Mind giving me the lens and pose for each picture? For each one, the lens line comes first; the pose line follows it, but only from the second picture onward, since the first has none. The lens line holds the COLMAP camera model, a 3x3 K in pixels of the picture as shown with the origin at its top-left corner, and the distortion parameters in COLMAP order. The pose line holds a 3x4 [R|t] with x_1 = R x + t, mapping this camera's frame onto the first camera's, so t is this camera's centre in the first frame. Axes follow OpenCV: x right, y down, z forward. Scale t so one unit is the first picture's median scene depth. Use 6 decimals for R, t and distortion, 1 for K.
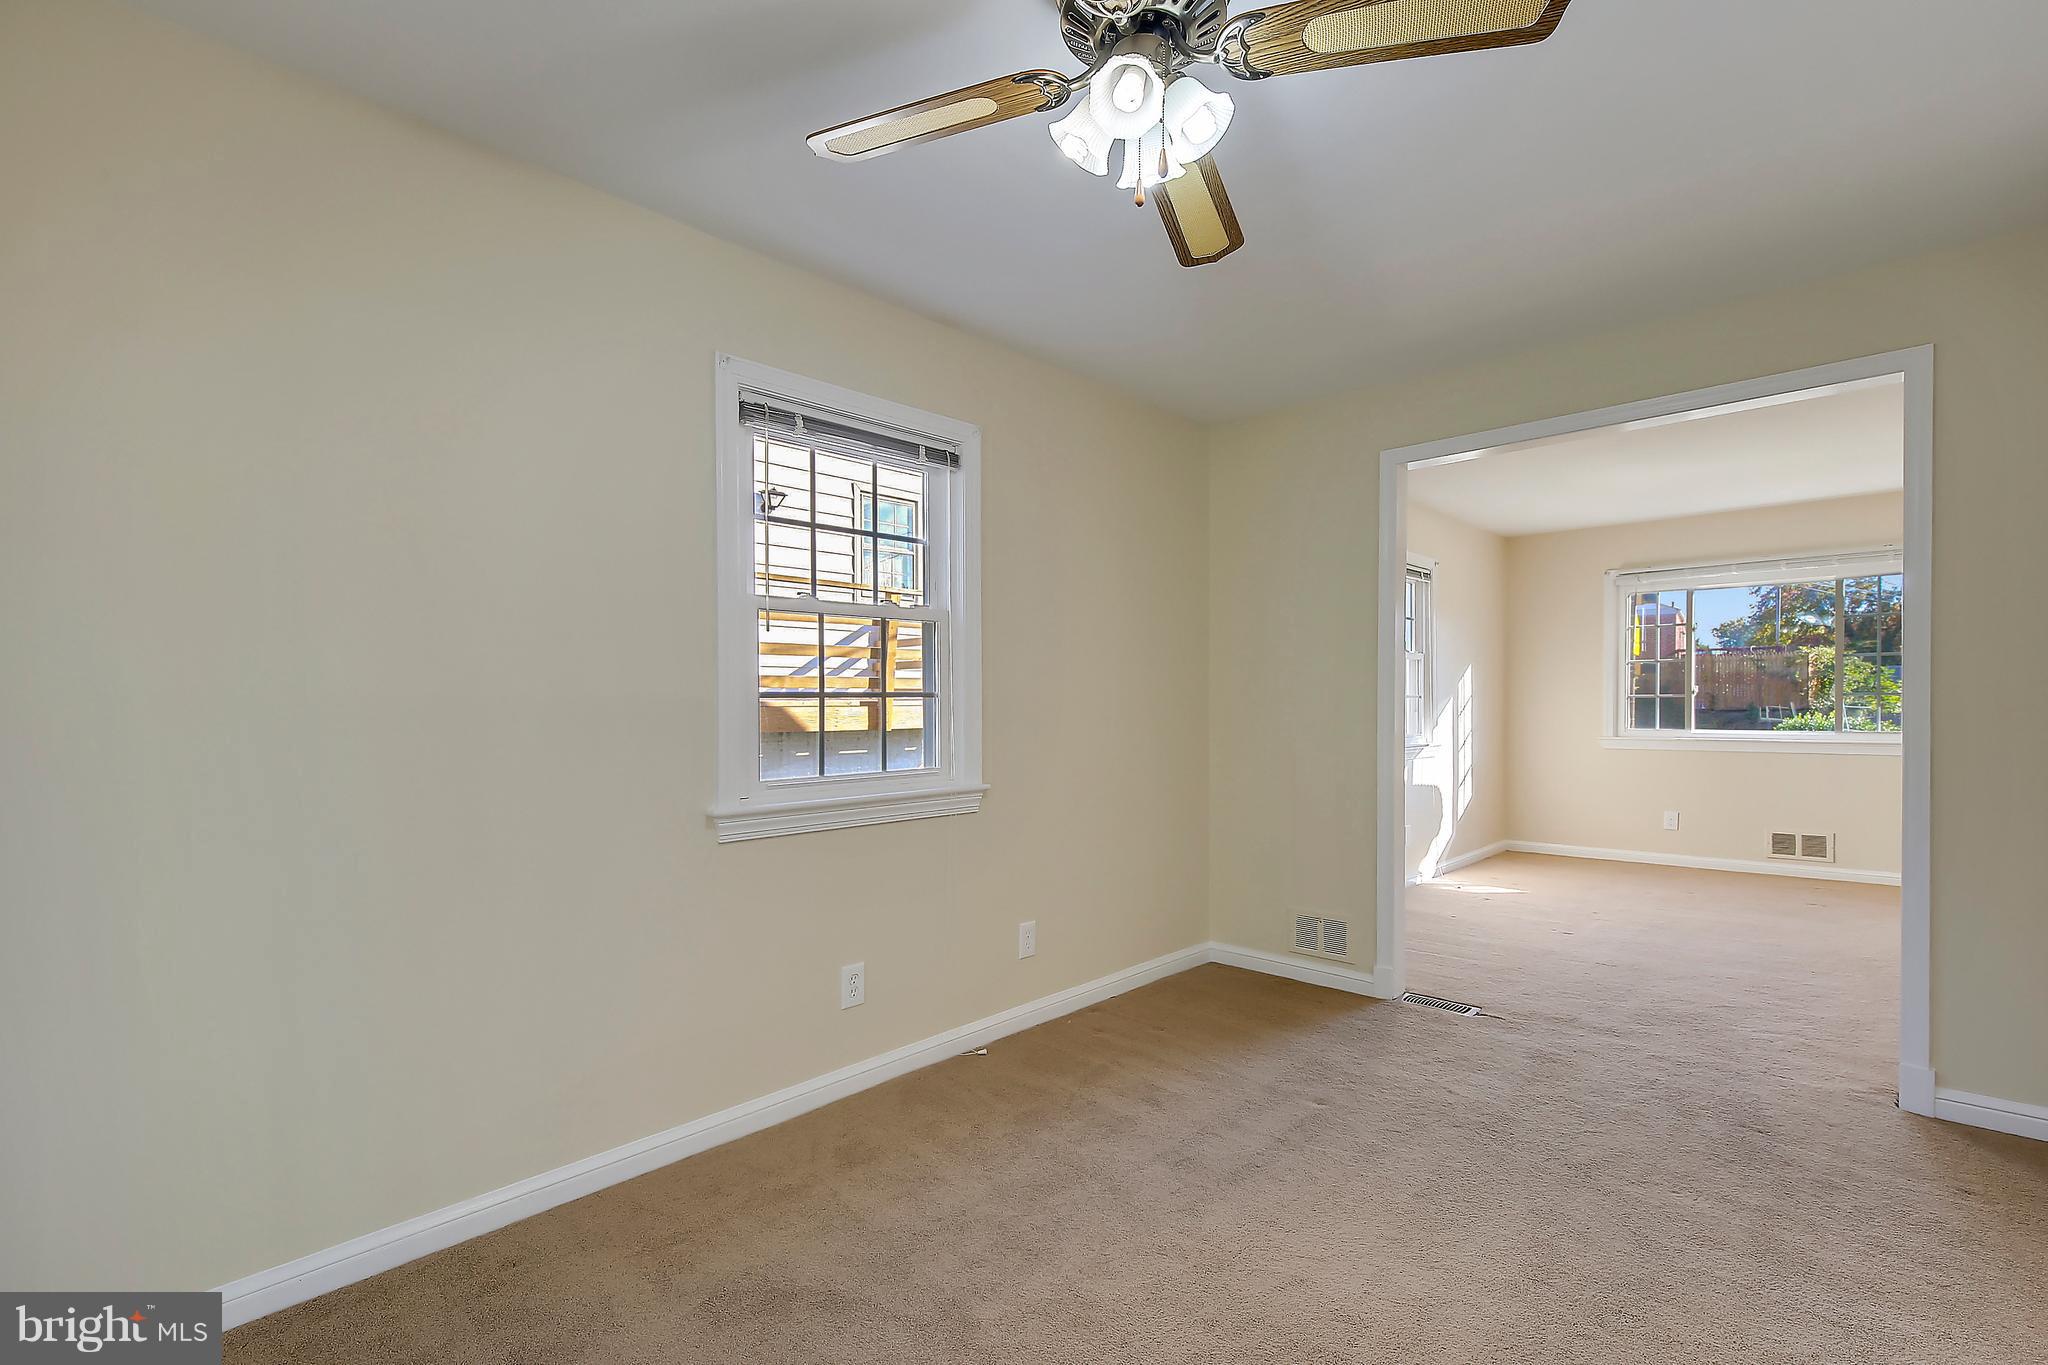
lens RADIAL K [[940.6, 0, 1019.3], [0, 940.6, 704.1], [0, 0, 1]] dist [0.005023, -0.000828]
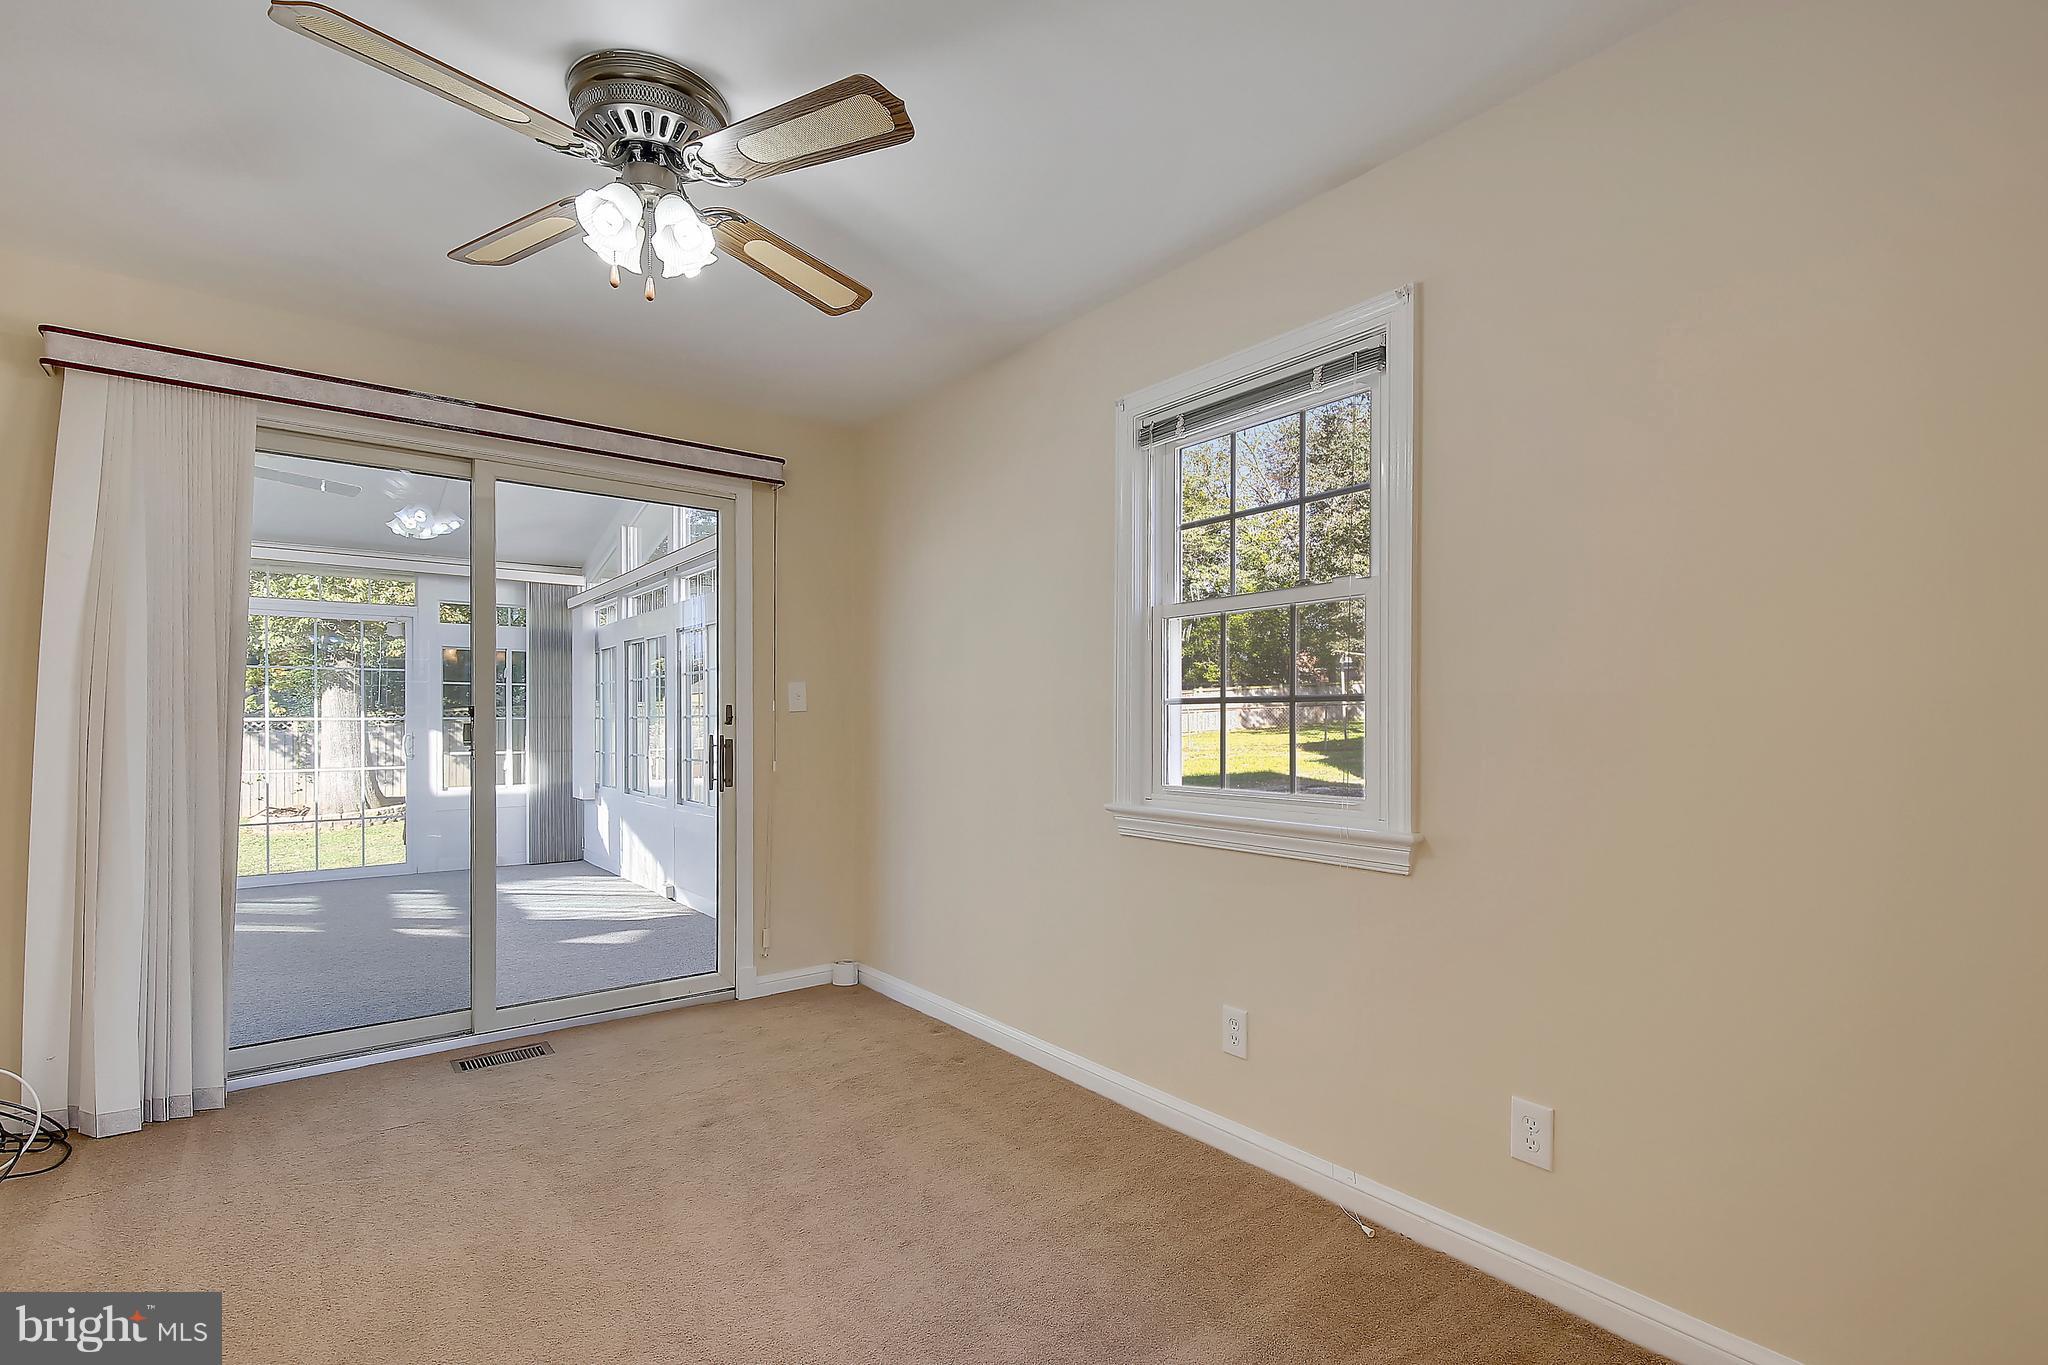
lens RADIAL K [[940.6, 0, 1019.3], [0, 940.6, 704.1], [0, 0, 1]] dist [0.005023, -0.000828]
pose [[-0.142358, -0.004780, -0.989804, 0.673521], [-0.006941, 0.999969, -0.003831, 0.000424], [0.989791, 0.006324, -0.142387, 0.865683]]
